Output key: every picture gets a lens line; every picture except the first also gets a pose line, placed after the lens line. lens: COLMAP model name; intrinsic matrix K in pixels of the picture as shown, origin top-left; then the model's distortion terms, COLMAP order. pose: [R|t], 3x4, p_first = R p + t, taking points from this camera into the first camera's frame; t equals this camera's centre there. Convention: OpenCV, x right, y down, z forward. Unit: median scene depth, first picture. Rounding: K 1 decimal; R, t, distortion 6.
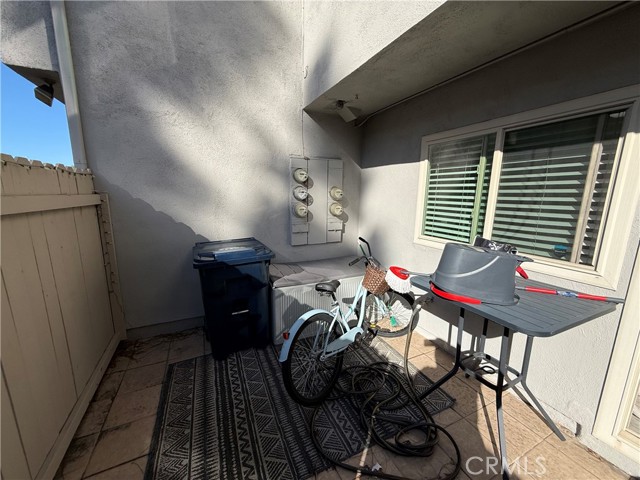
lens RADIAL K [[252.9, 0, 317.4], [0, 252.9, 242.9], [0, 0, 1]] dist [0.000075, -0.000168]
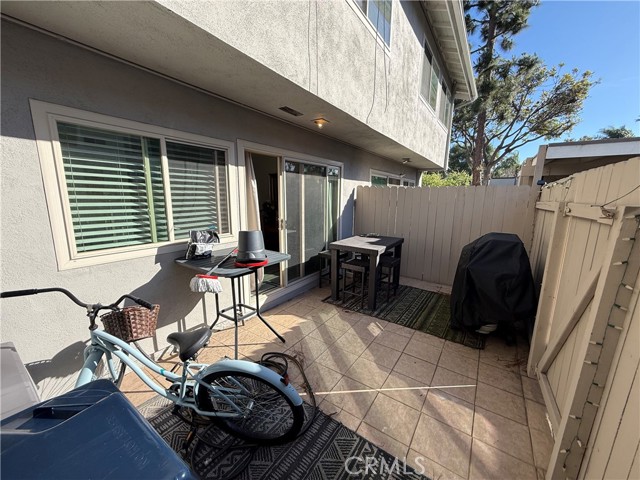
lens RADIAL K [[252.9, 0, 319.4], [0, 252.9, 241.0], [0, 0, 1]] dist [0.000075, -0.000168]
pose [[-0.507521, -0.174103, 0.843866, -0.697025], [0.145283, 0.948060, 0.282976, -0.229943], [-0.849303, 0.266216, -0.455866, 1.064918]]
